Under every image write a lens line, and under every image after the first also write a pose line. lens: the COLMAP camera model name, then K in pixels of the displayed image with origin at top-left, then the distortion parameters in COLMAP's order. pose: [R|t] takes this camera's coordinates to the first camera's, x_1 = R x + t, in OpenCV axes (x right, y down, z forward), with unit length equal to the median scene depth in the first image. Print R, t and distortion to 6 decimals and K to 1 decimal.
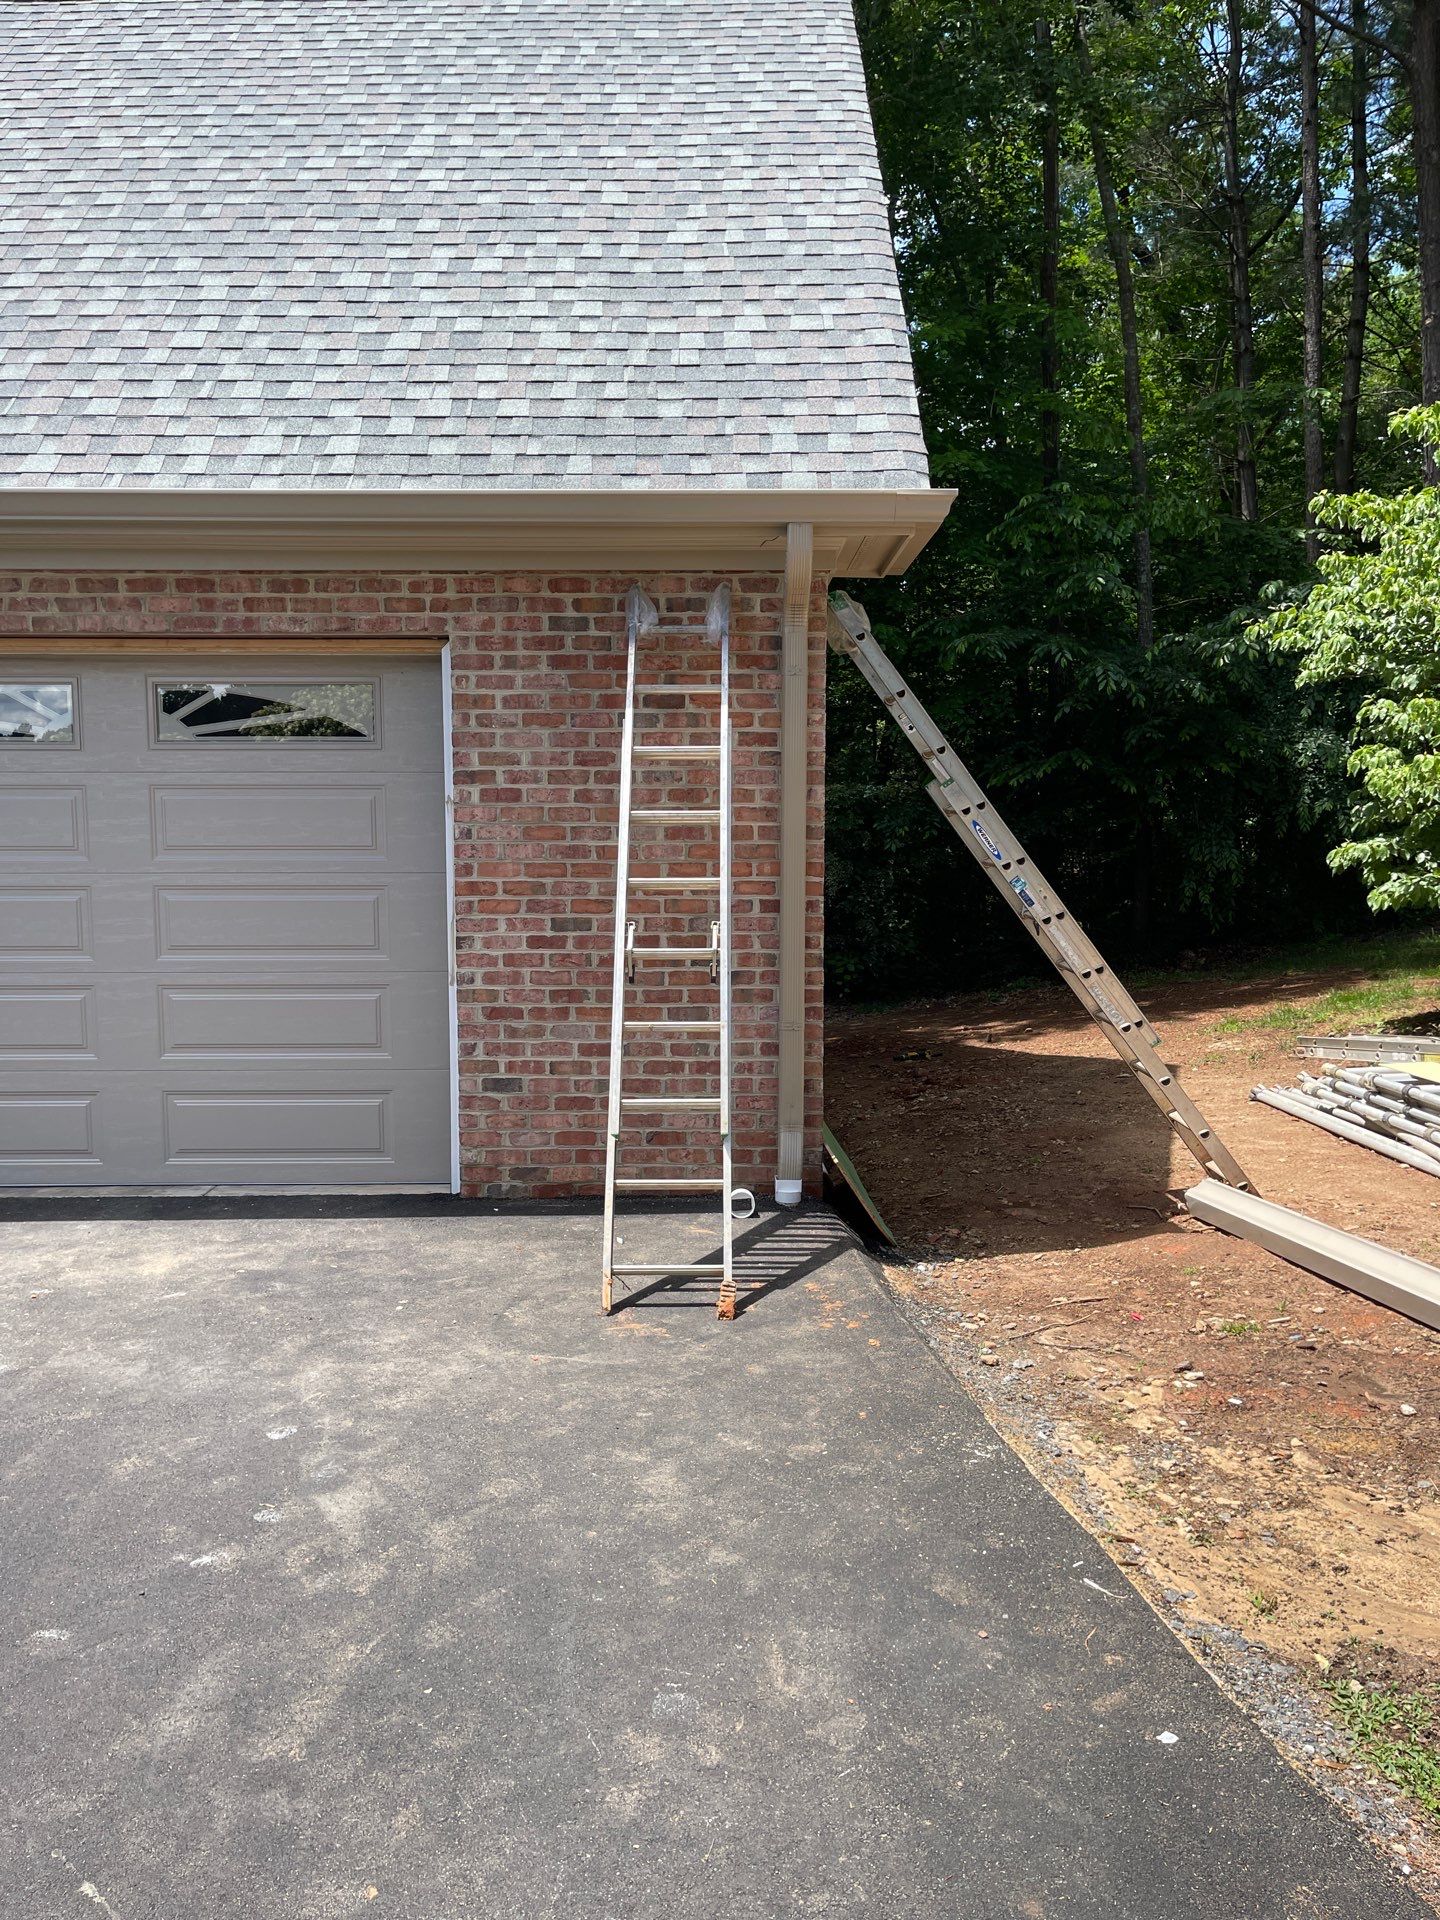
lens RADIAL K [[1475.0, 0, 716.0], [0, 1475.0, 964.0], [0, 0, 1]] dist [0.037372, -0.001973]
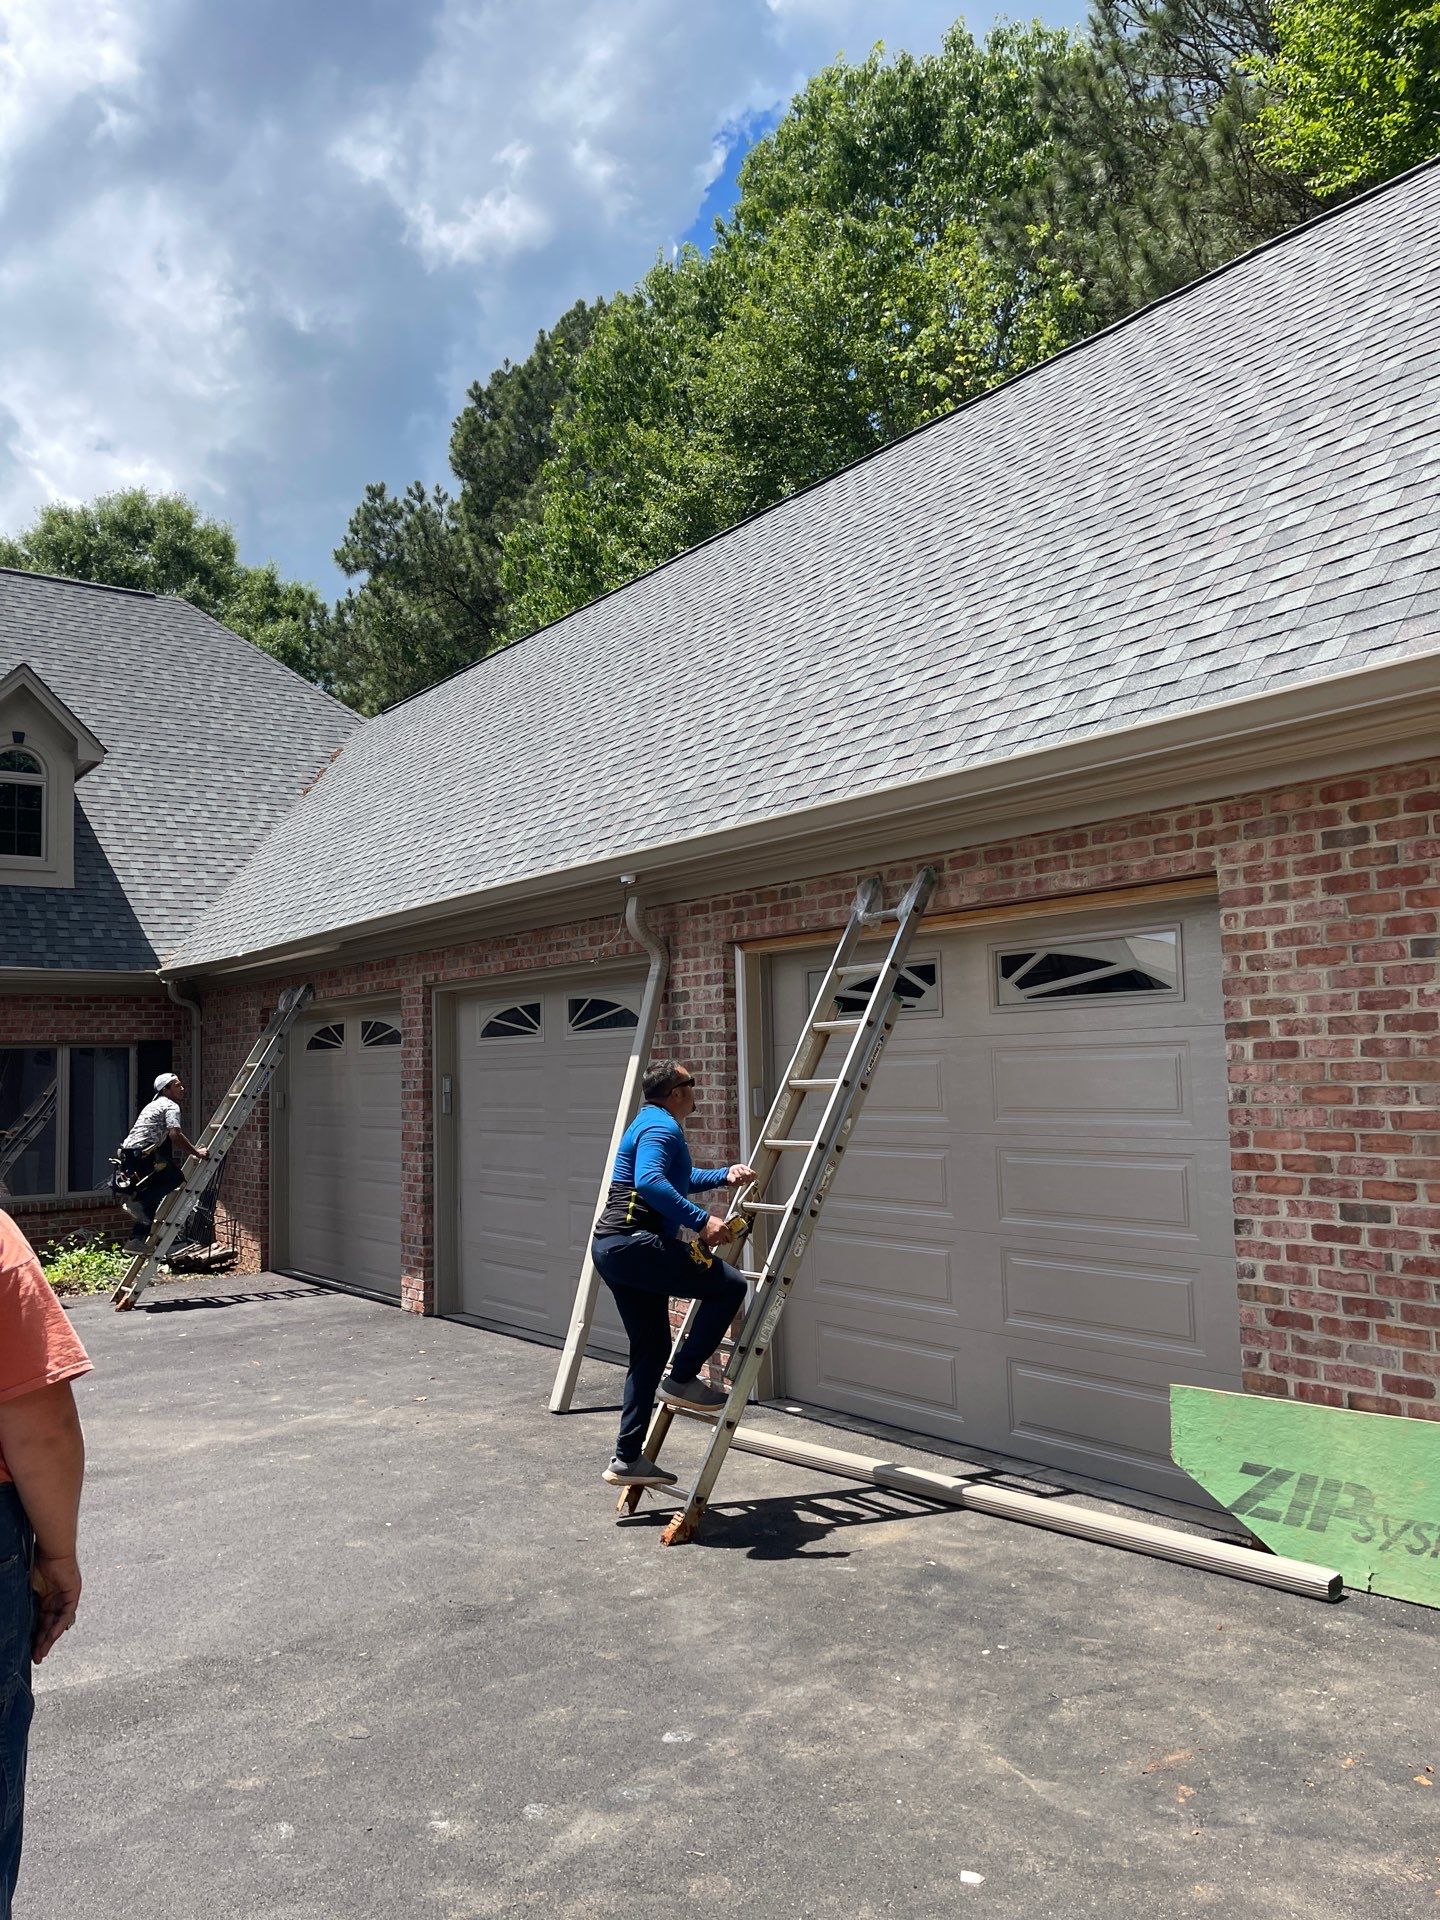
lens RADIAL K [[1455.7, 0, 689.3], [0, 1455.7, 949.1], [0, 0, 1]] dist [0.064382, -0.059420]
pose [[0.582006, -0.081898, -0.809050, 0.338316], [-0.057708, 0.988247, -0.141552, -0.034378], [0.811134, 0.129073, 0.570440, 0.254359]]
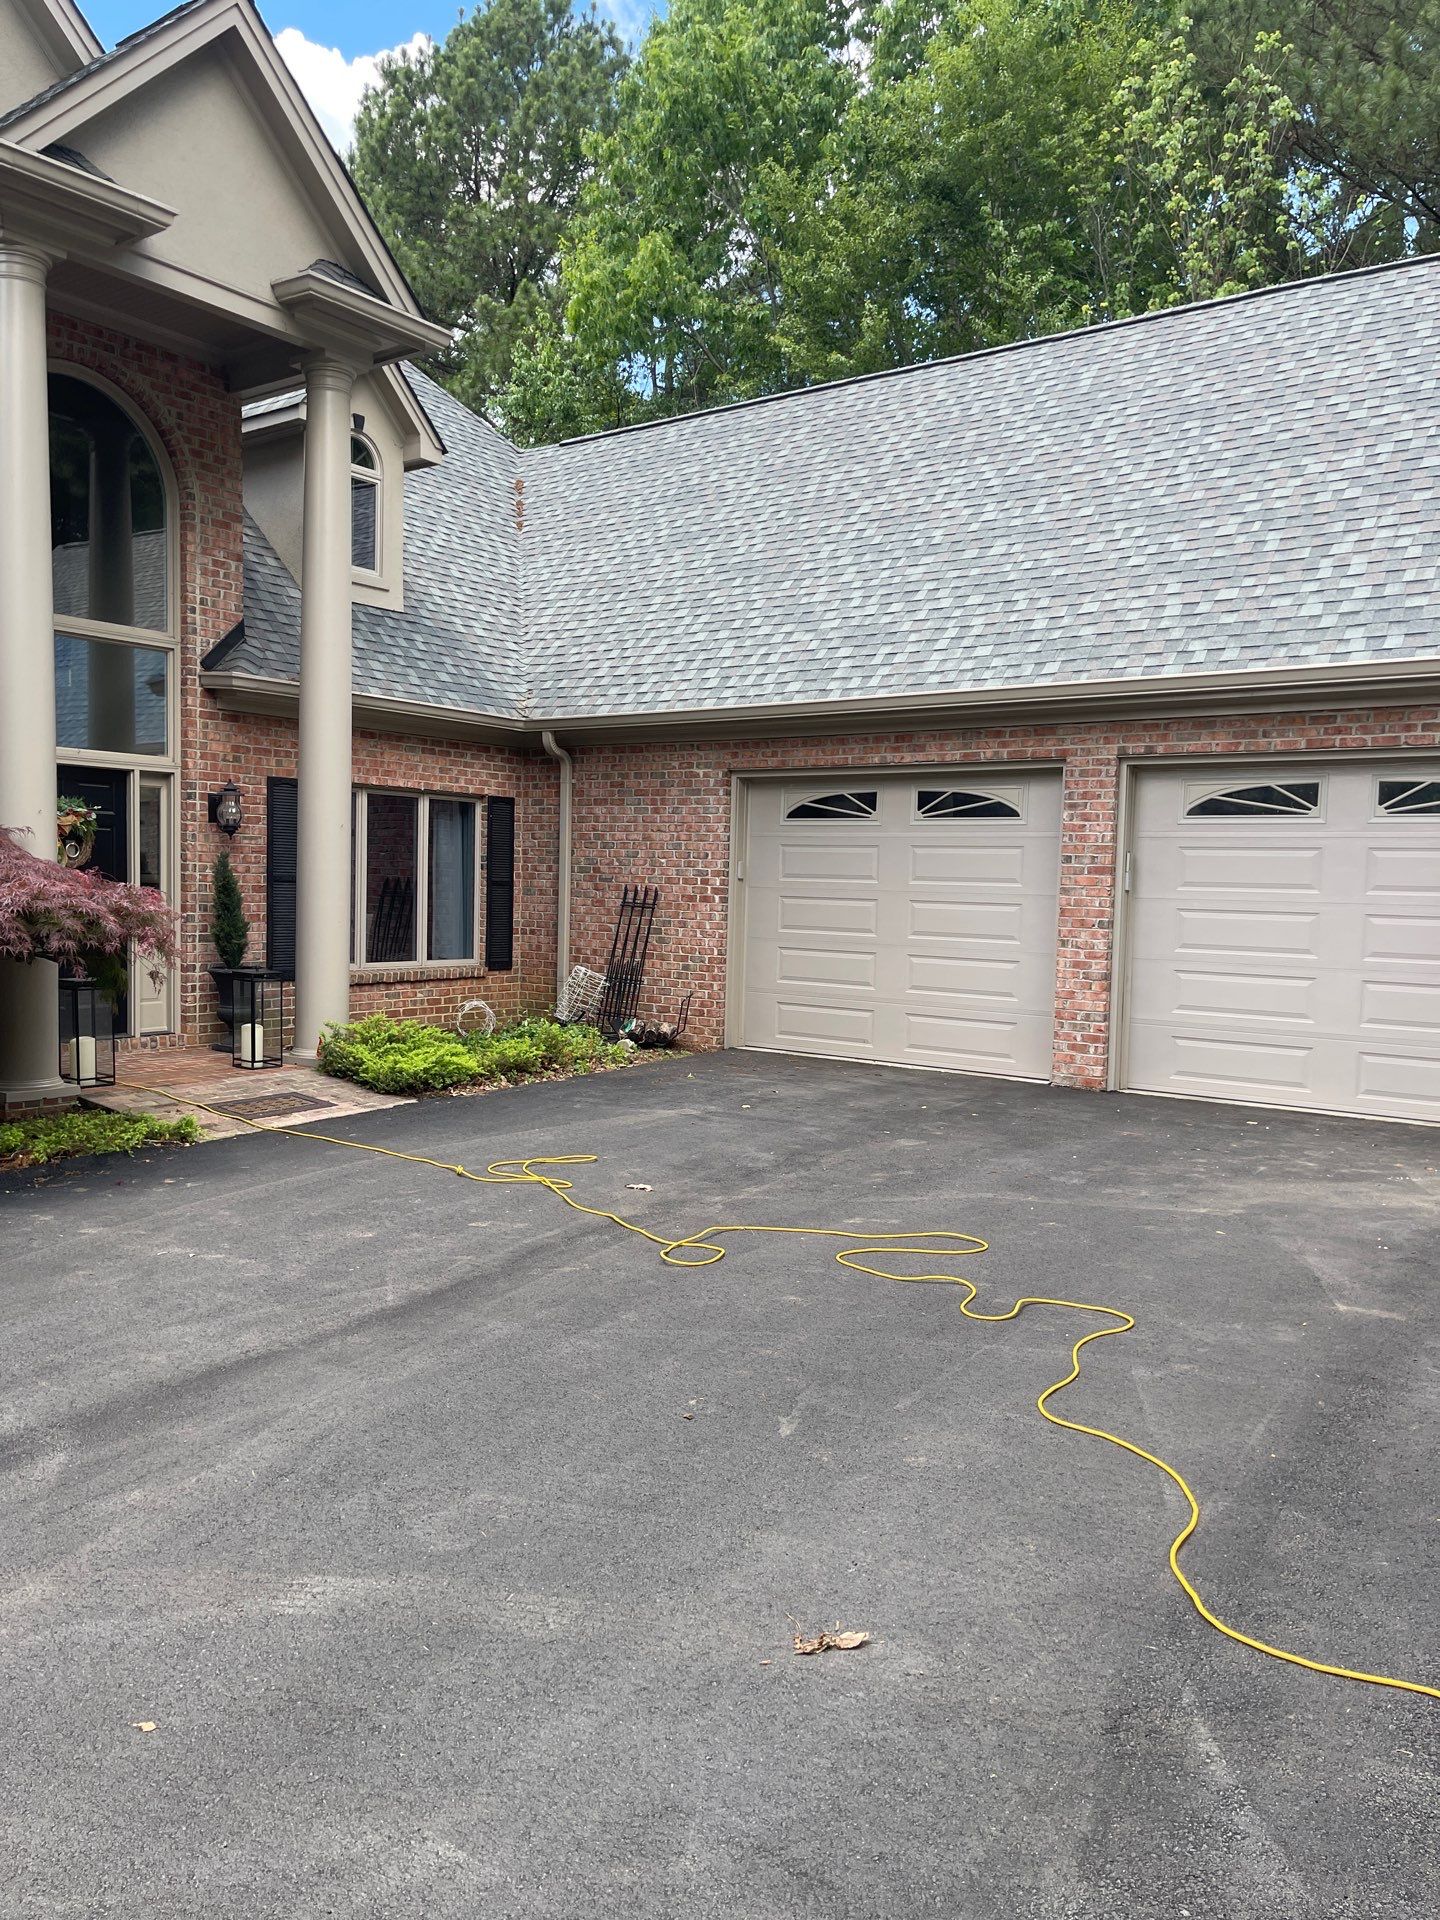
lens RADIAL K [[1449.1, 0, 715.5], [0, 1449.1, 973.2], [0, 0, 1]] dist [0.053315, -0.054409]
pose [[0.806045, 0.058298, -0.588976, -0.642272], [-0.083998, 0.996332, -0.016336, 0.094795], [0.585863, 0.062640, 0.807985, -0.619053]]
